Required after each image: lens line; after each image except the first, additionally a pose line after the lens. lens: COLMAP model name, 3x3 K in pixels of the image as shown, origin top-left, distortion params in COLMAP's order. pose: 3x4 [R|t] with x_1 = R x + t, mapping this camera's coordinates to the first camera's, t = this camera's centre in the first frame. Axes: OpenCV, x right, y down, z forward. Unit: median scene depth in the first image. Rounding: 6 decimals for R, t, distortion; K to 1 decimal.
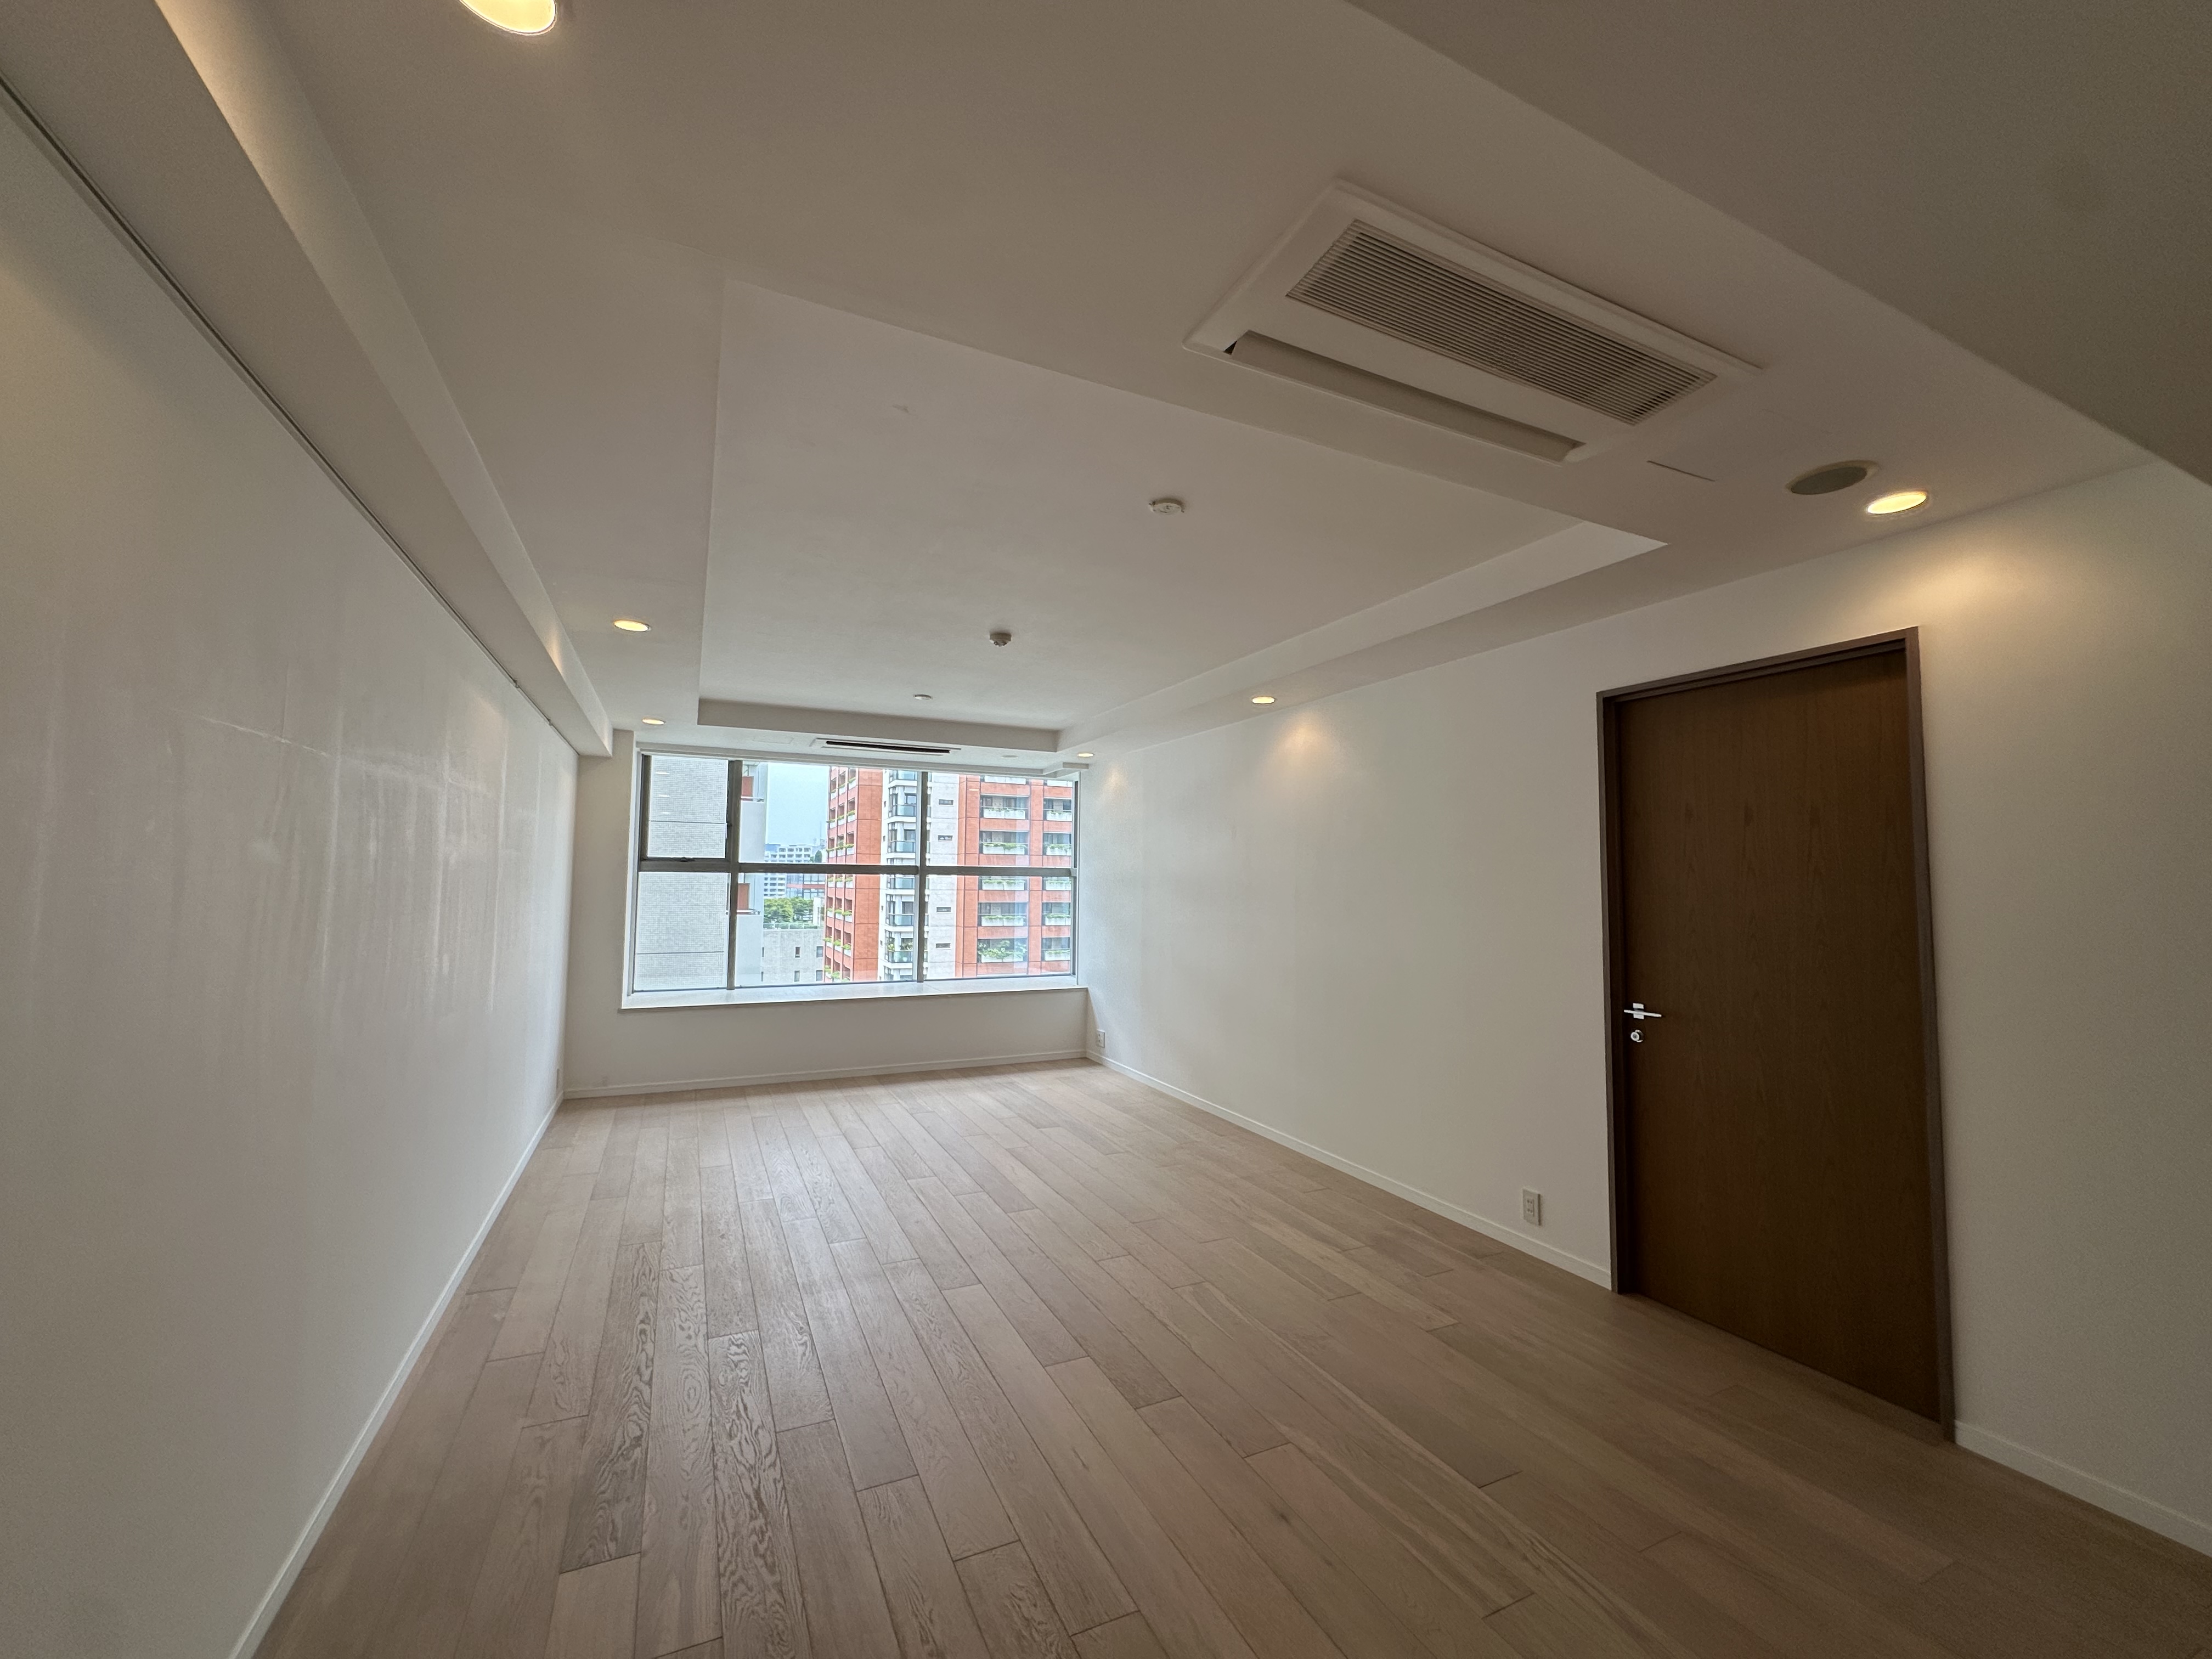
lens RADIAL K [[885.4, 0, 1114.9], [0, 885.4, 826.5], [0, 0, 1]] dist [0.000264, 0.000320]
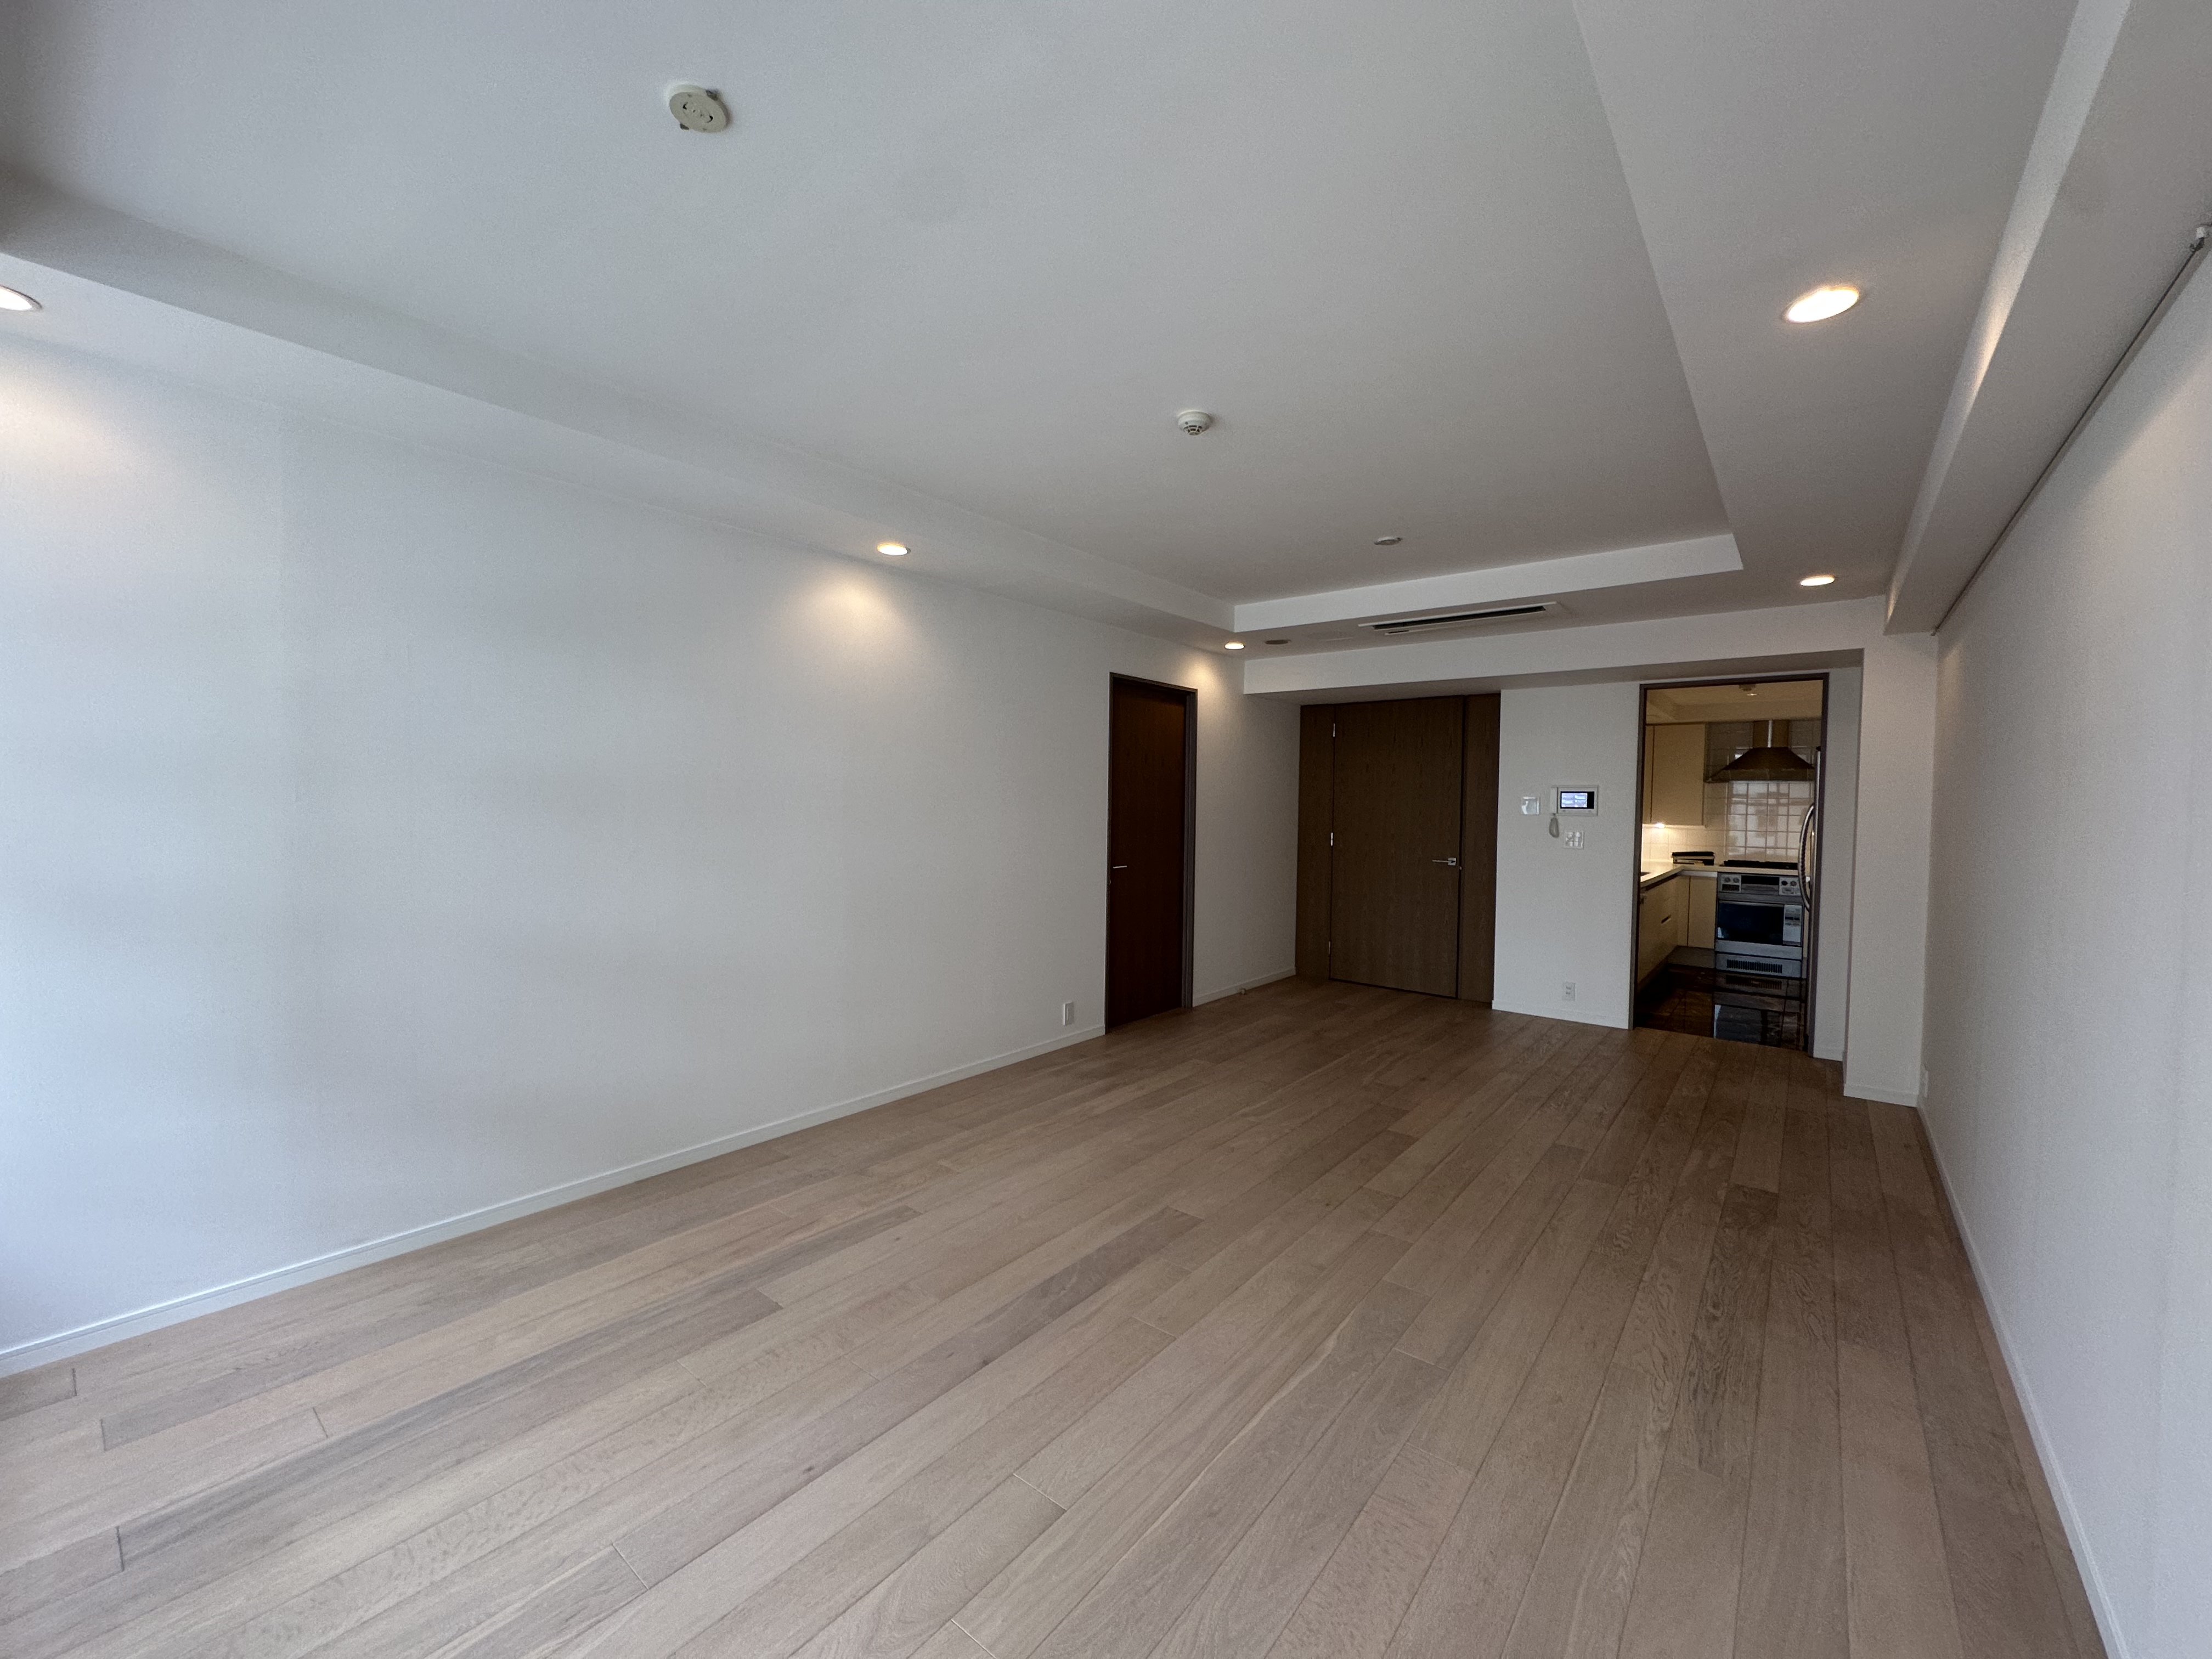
lens RADIAL K [[885.4, 0, 1108.6], [0, 885.4, 834.2], [0, 0, 1]] dist [0.000264, 0.000320]
pose [[-0.428608, -0.046487, 0.902294, -0.818413], [-0.073773, 0.997141, 0.016330, 0.104467], [-0.900474, -0.059565, -0.430812, 1.525522]]
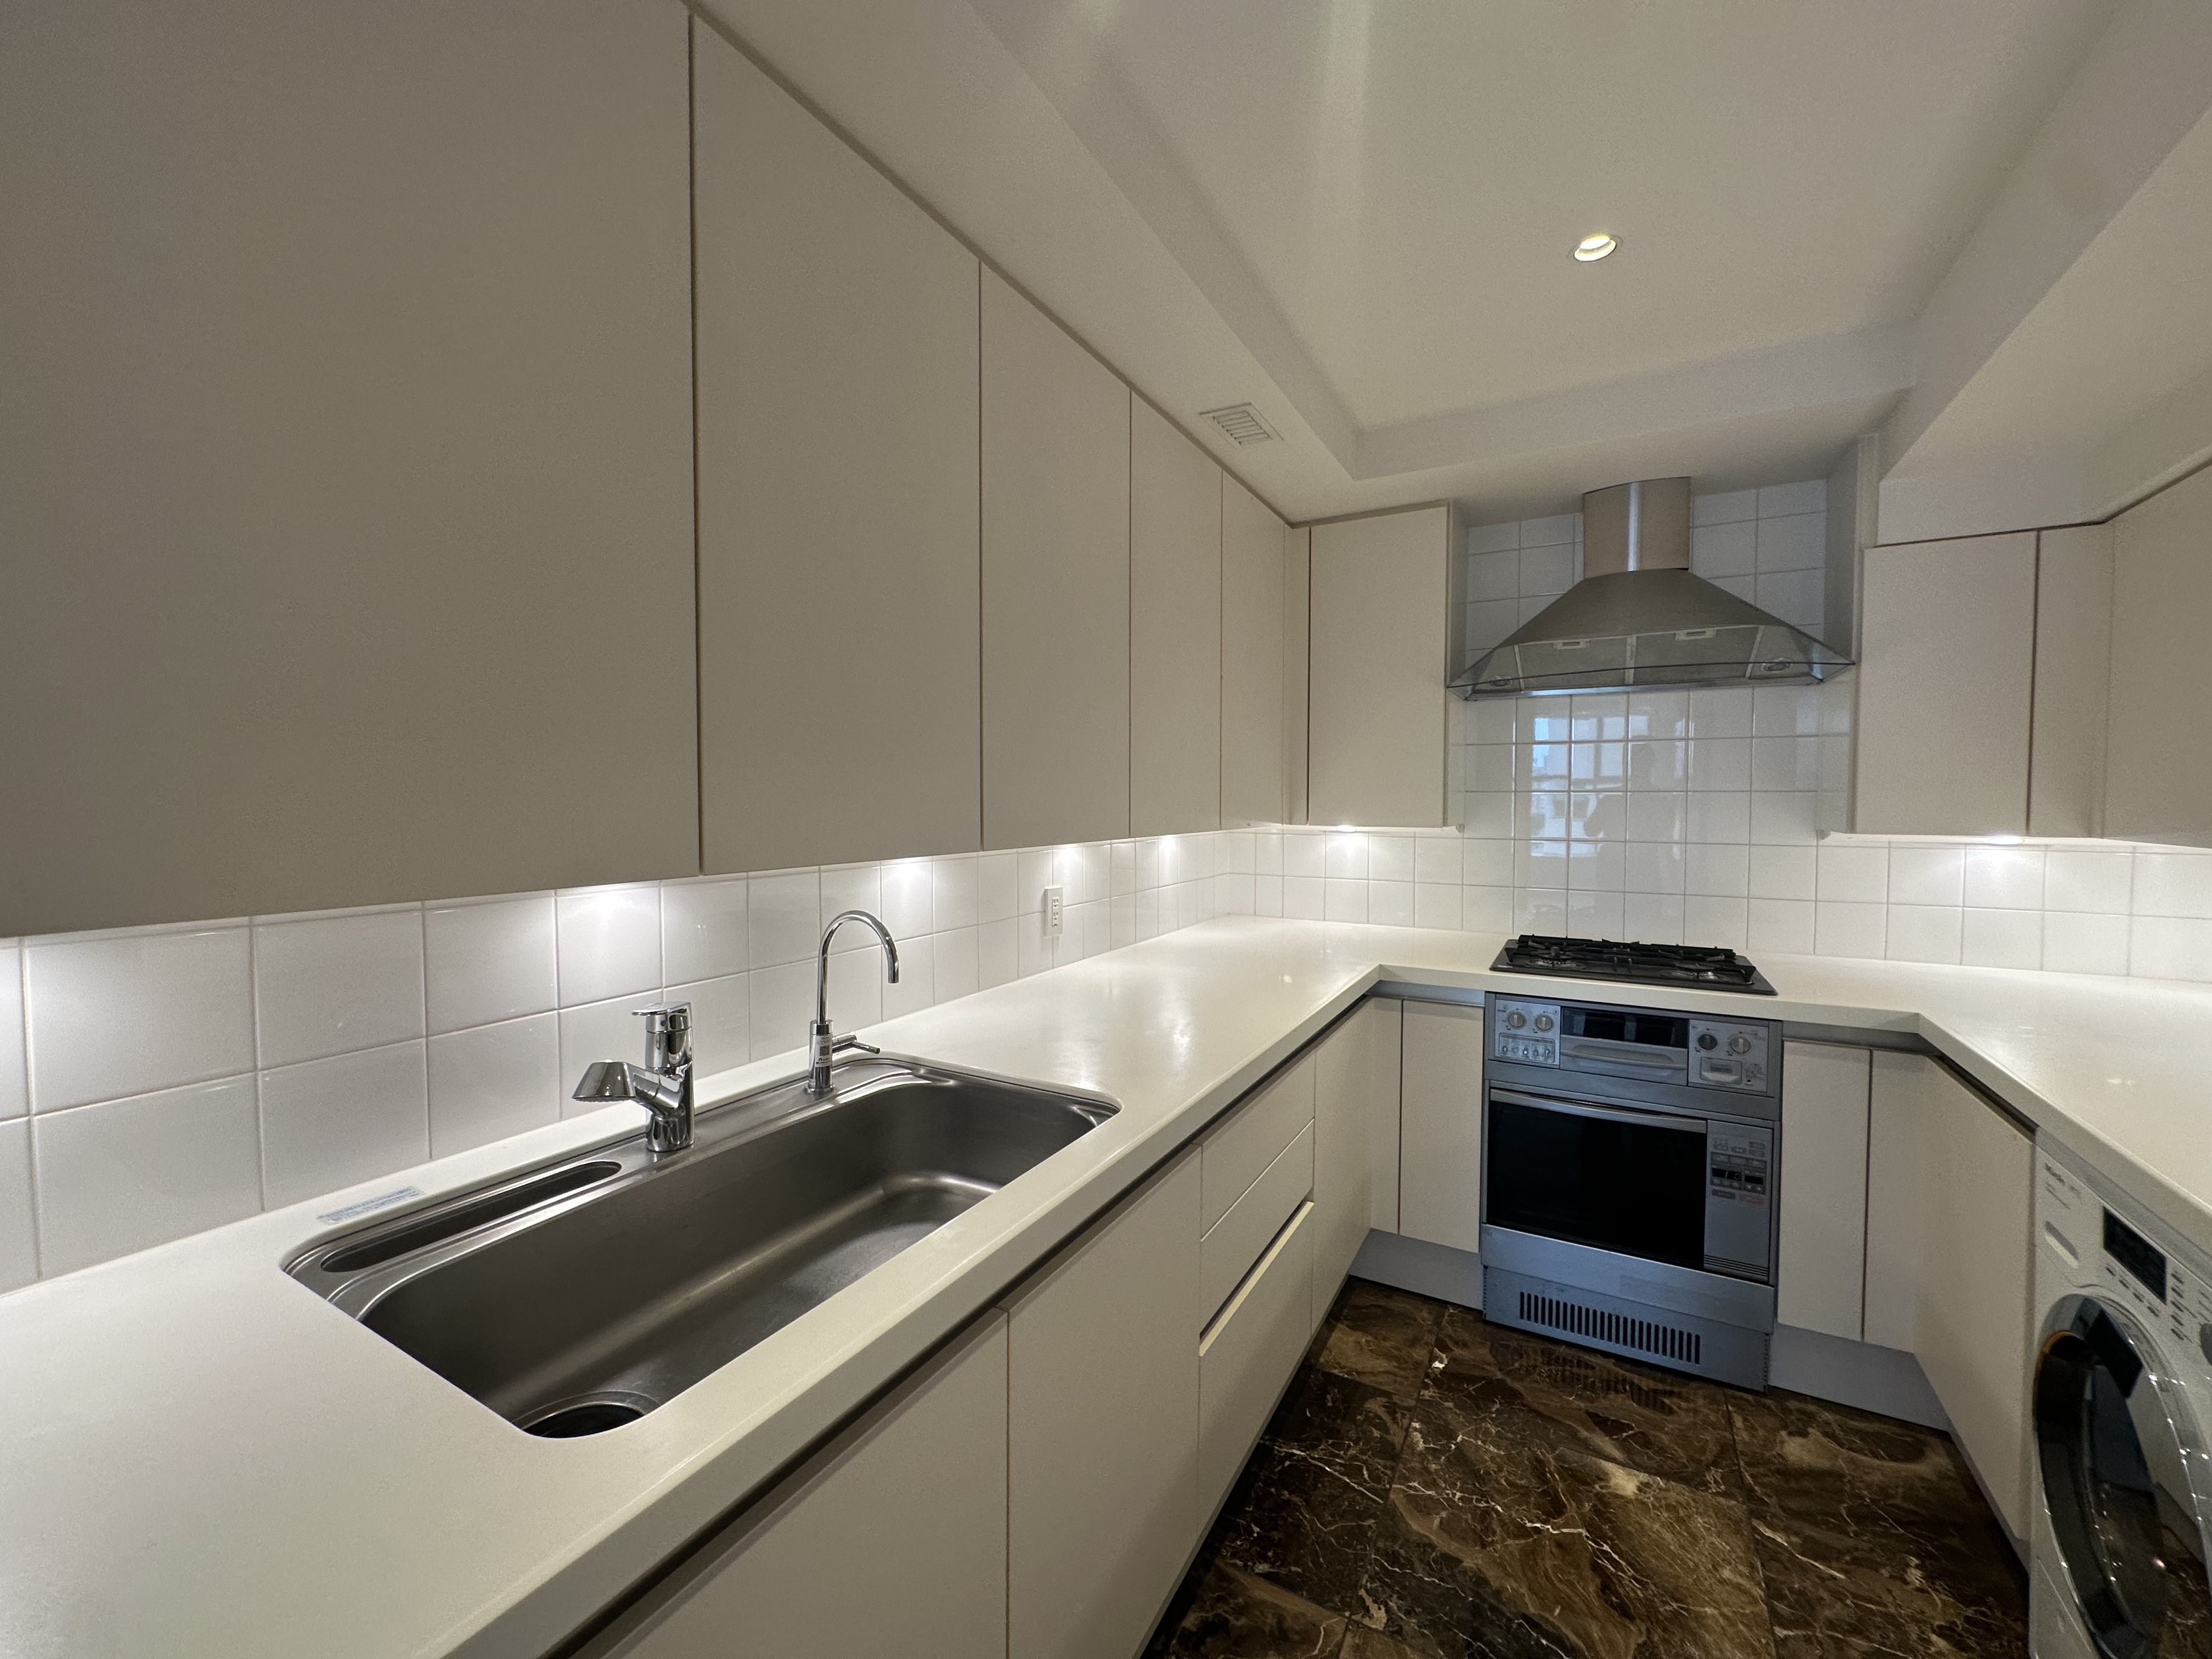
lens RADIAL K [[885.4, 0, 1106.4], [0, 885.4, 831.2], [0, 0, 1]] dist [0.000264, 0.000320]
pose [[-0.572507, -0.034848, 0.819159, -0.368496], [-0.056164, 0.998416, 0.003221, 0.065228], [-0.817974, -0.044163, -0.573558, 0.727335]]
